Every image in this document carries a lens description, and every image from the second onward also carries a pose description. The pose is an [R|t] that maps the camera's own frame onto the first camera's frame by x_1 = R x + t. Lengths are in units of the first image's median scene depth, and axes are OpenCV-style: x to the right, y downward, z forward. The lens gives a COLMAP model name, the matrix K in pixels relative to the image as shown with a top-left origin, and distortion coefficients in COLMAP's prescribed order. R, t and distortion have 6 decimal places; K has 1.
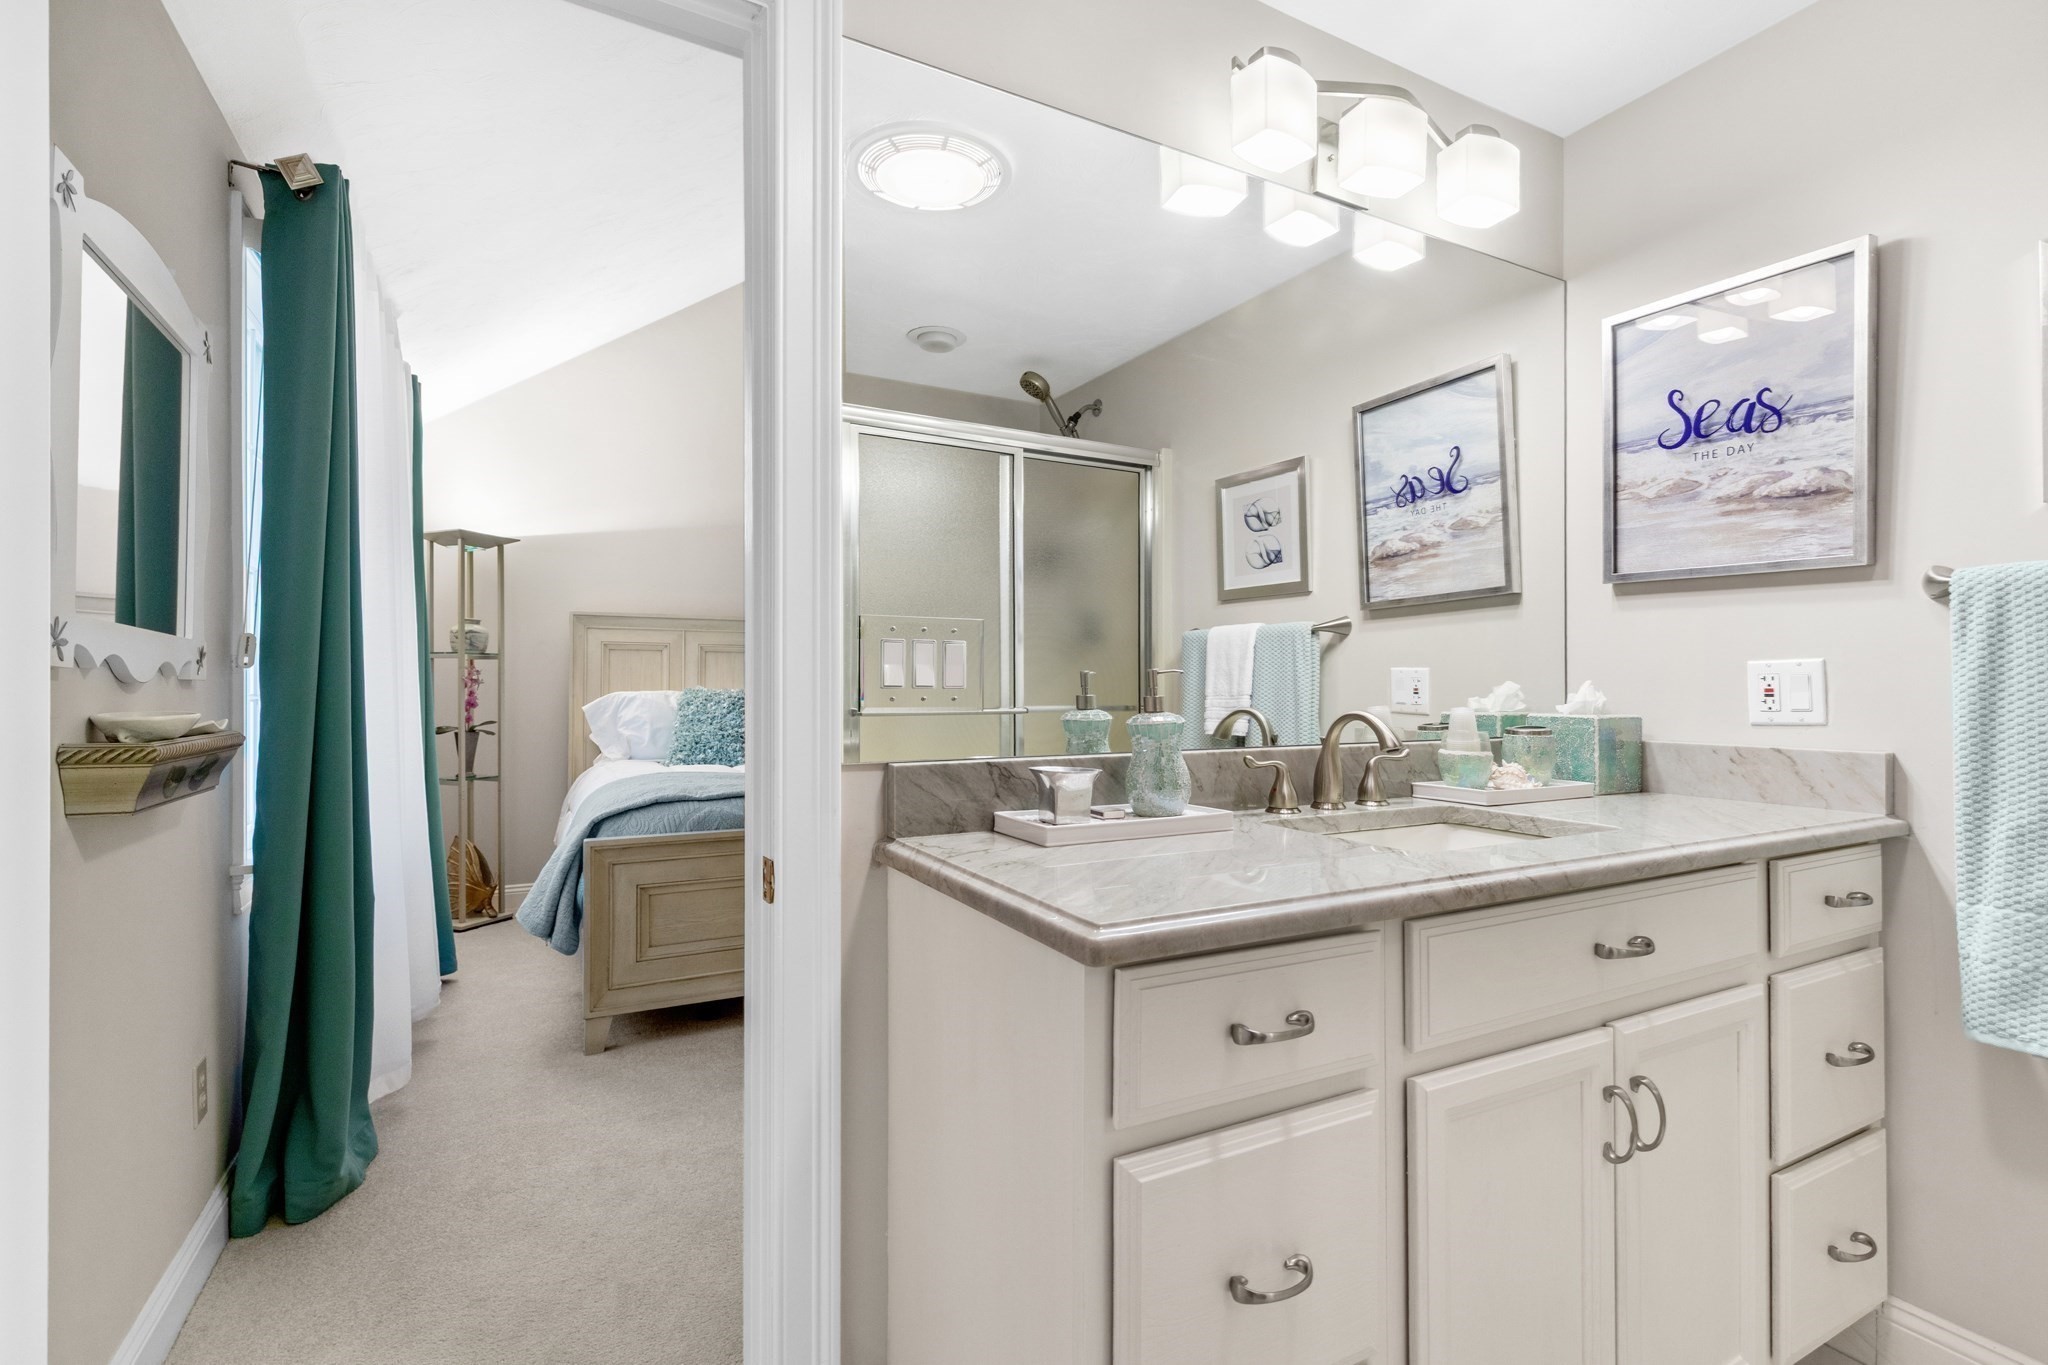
lens RADIAL K [[934.6, 0, 1035.3], [0, 934.6, 691.7], [0, 0, 1]] dist [0.009847, -0.000422]
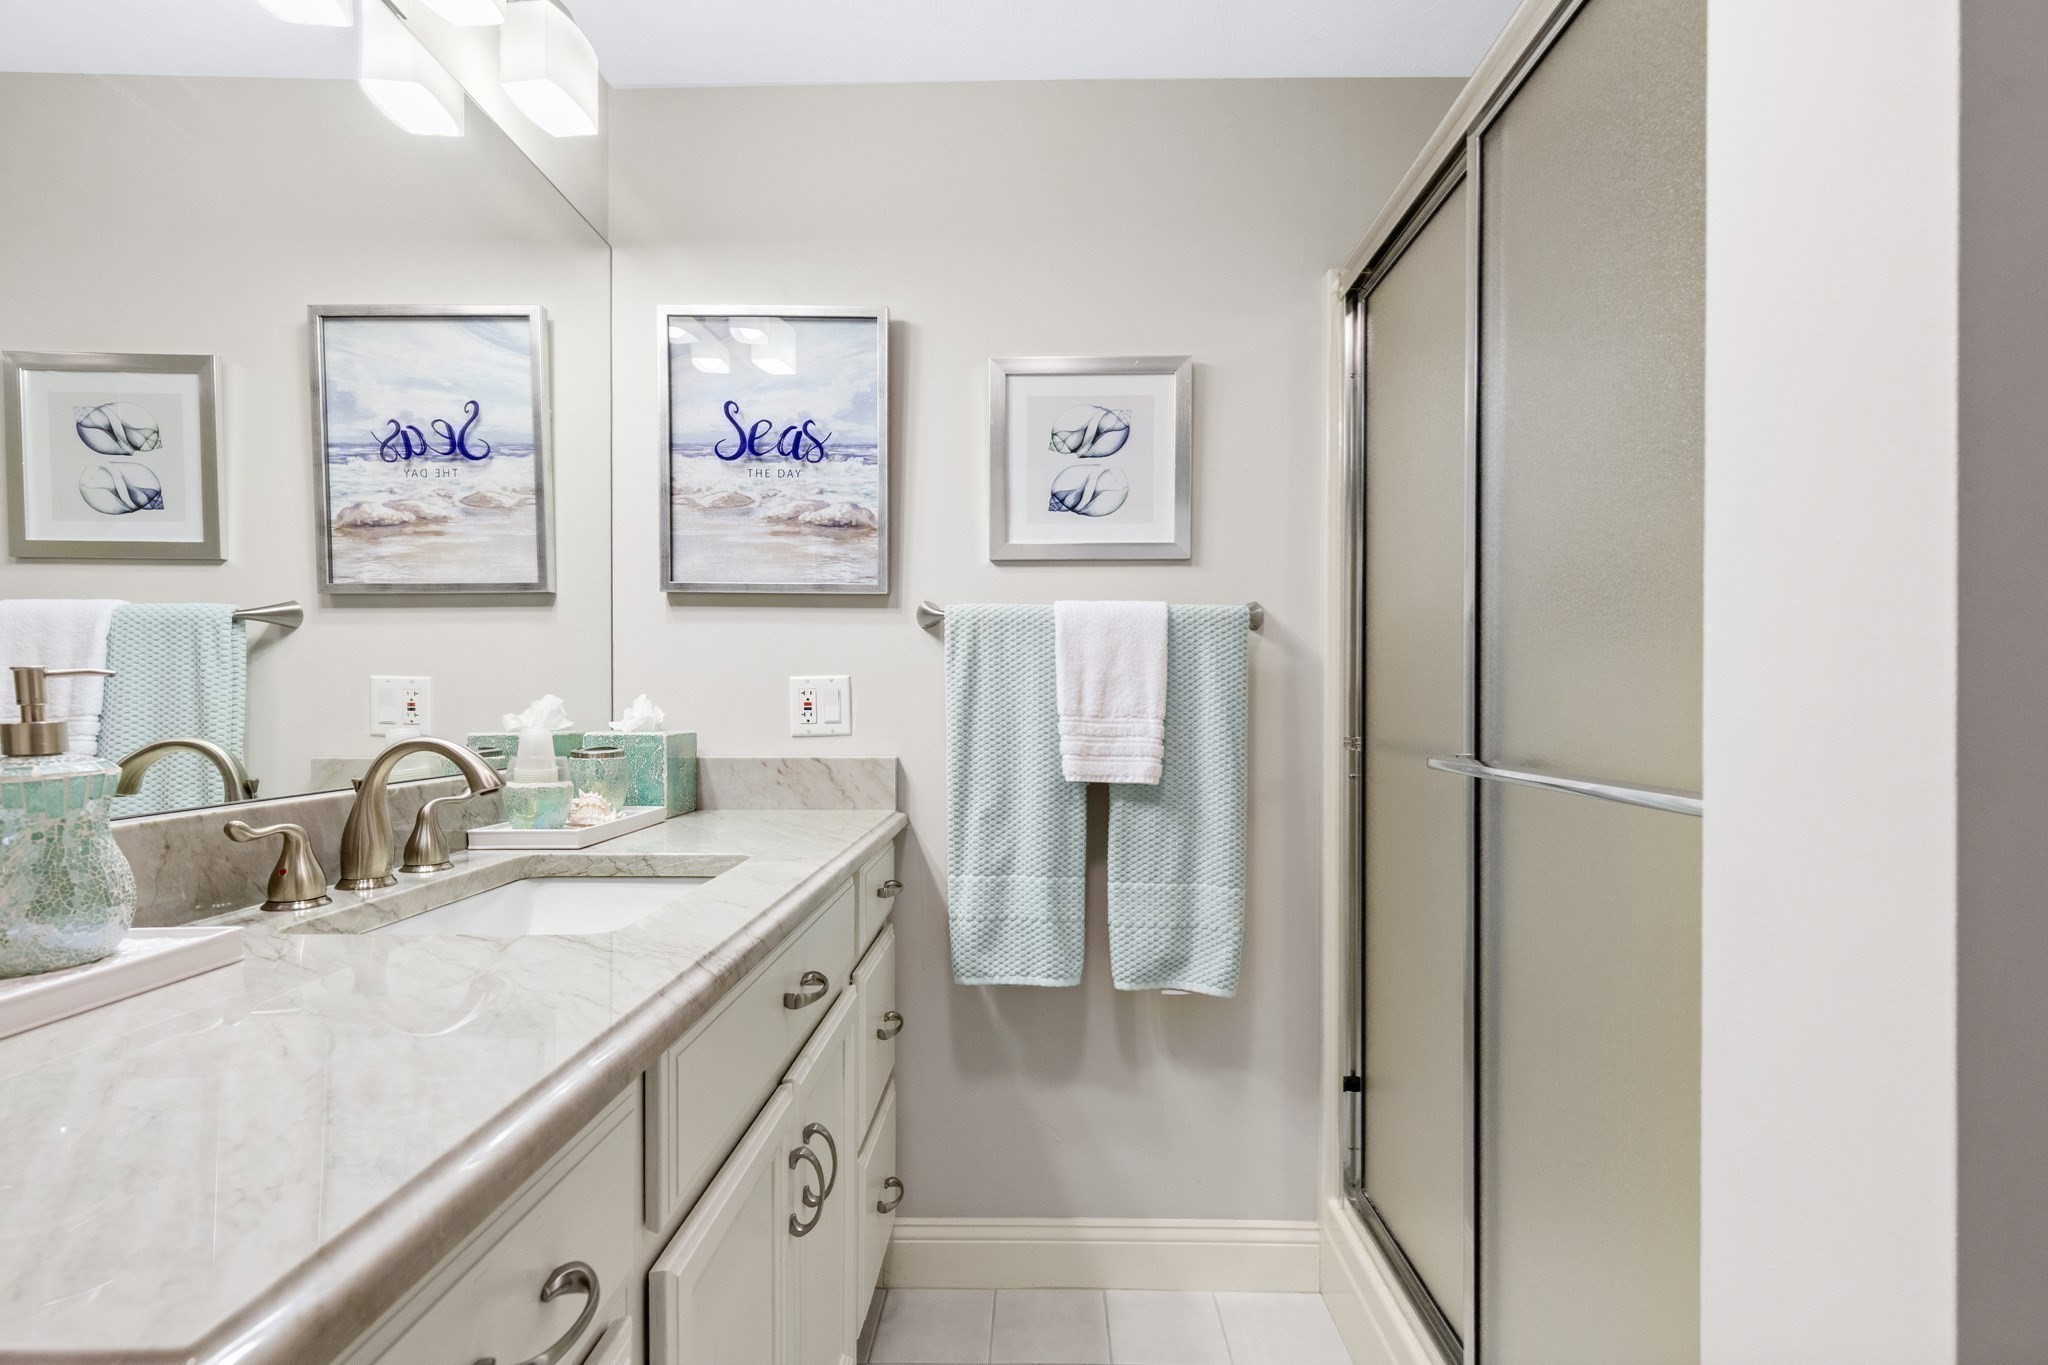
lens RADIAL K [[958.6, 0, 1060.4], [0, 958.6, 699.7], [0, 0, 1]] dist [0.002150, -0.001532]
pose [[0.472819, -0.000382, 0.881159, -0.043353], [0.005720, 0.999980, -0.002635, -0.001782], [-0.881141, 0.006286, 0.472812, 0.214102]]
